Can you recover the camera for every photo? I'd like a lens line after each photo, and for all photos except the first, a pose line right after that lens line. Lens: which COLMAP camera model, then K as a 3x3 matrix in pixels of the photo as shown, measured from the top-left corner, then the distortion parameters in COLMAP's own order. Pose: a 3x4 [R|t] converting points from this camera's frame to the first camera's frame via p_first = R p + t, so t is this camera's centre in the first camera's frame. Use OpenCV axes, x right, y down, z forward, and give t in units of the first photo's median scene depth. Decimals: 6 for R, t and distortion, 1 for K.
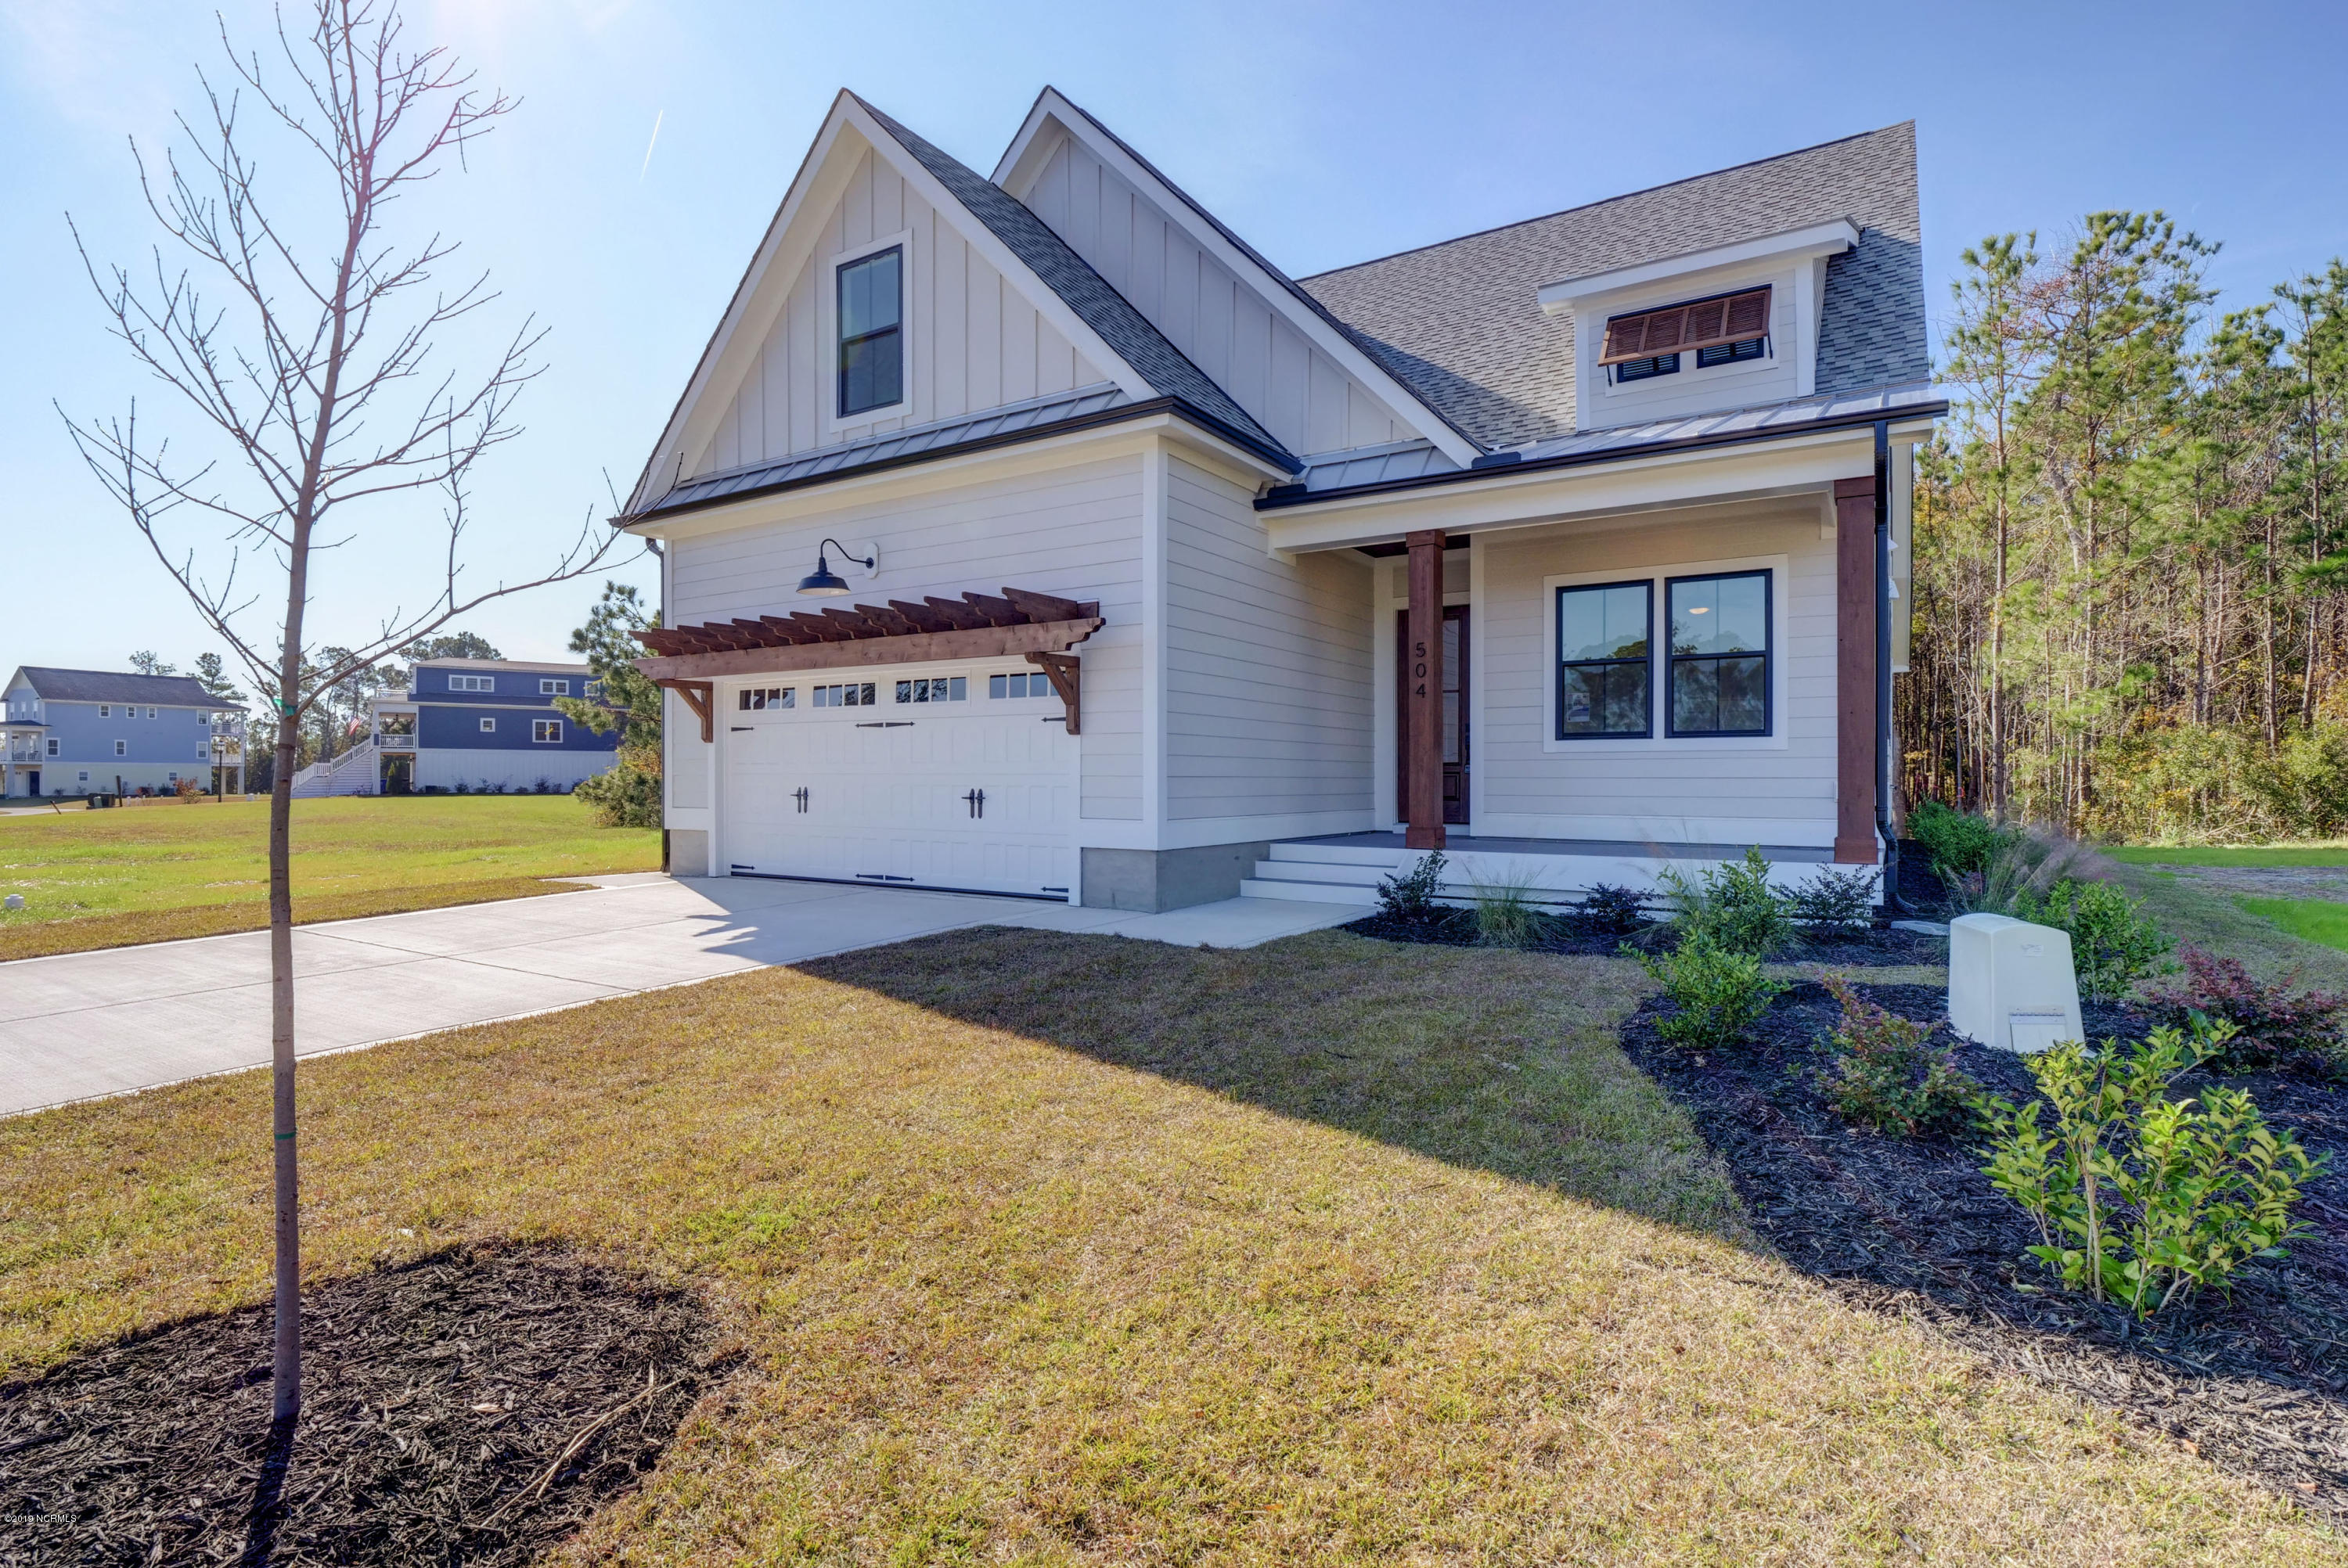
lens RADIAL K [[1148.3, 0, 1173.7], [0, 1148.3, 777.7], [0, 0, 1]] dist [-0.017934, 0.002641]
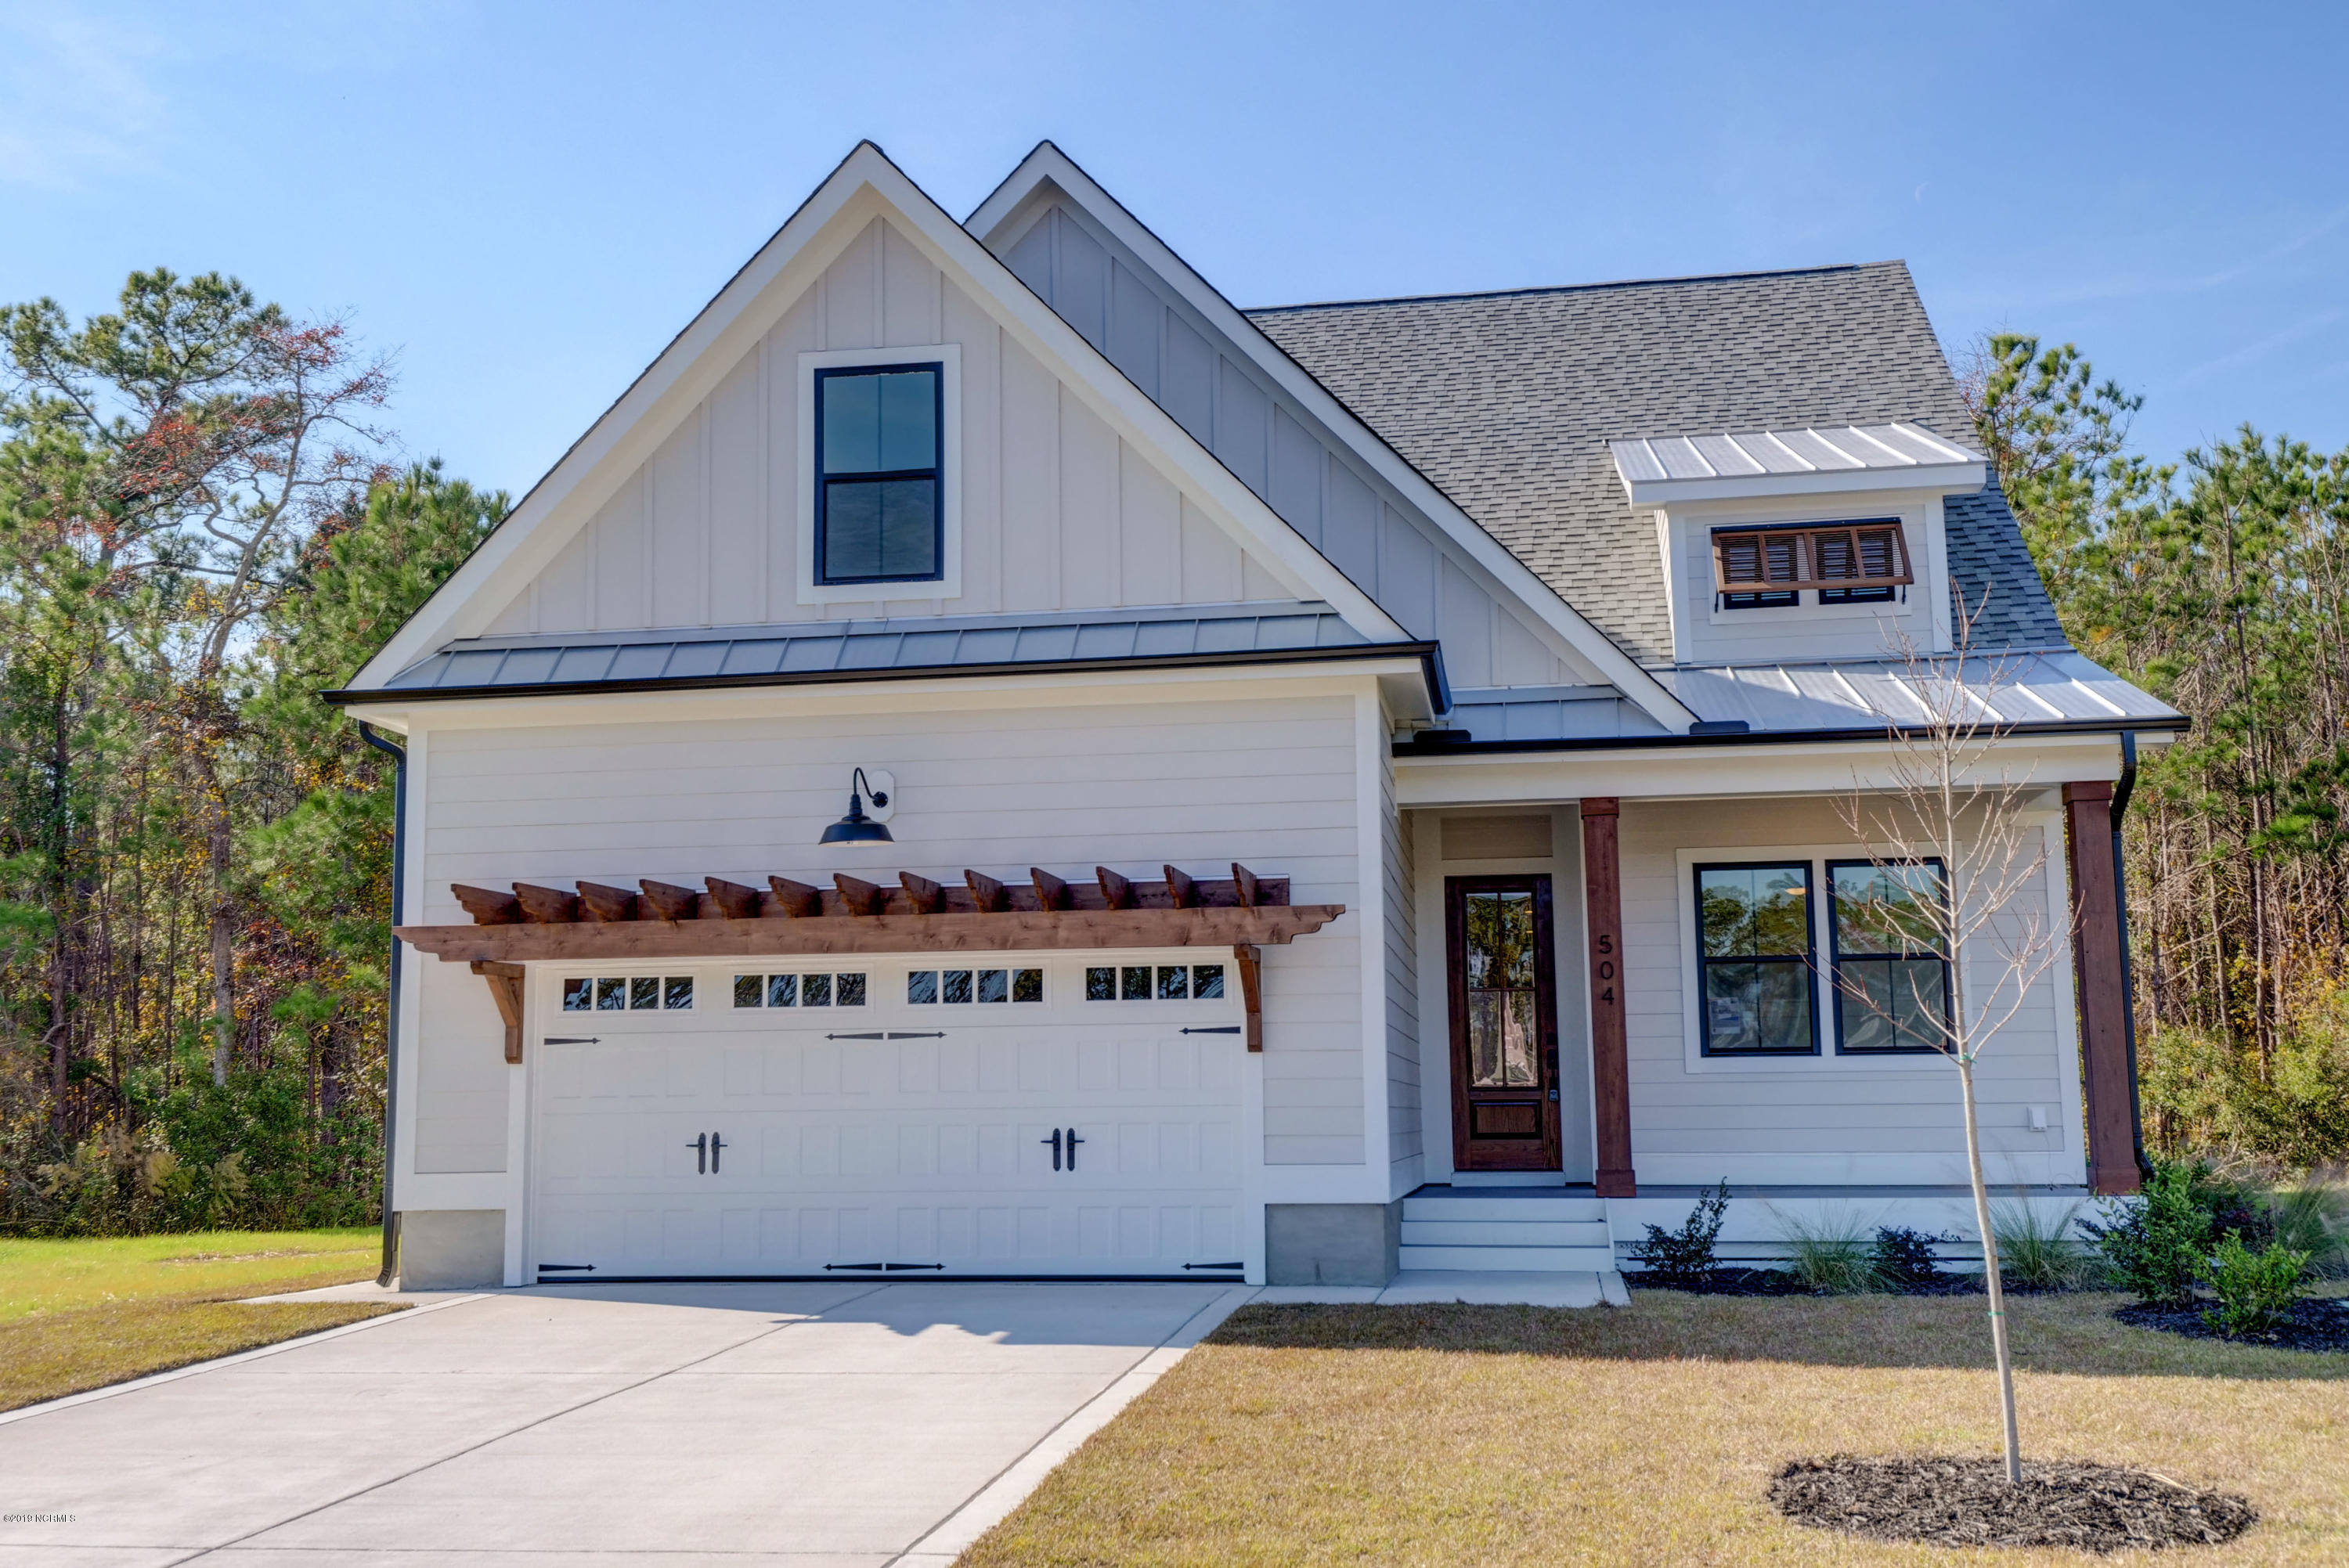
lens RADIAL K [[2356.6, 0, 1171.2], [0, 2356.6, 785.5], [0, 0, 1]] dist [0.049481, 0.000000]
pose [[0.915407, 0.044143, 0.400102, -0.672297], [0.011676, 0.990639, -0.136010, -0.001285], [-0.402361, 0.129176, 0.906322, -0.356620]]
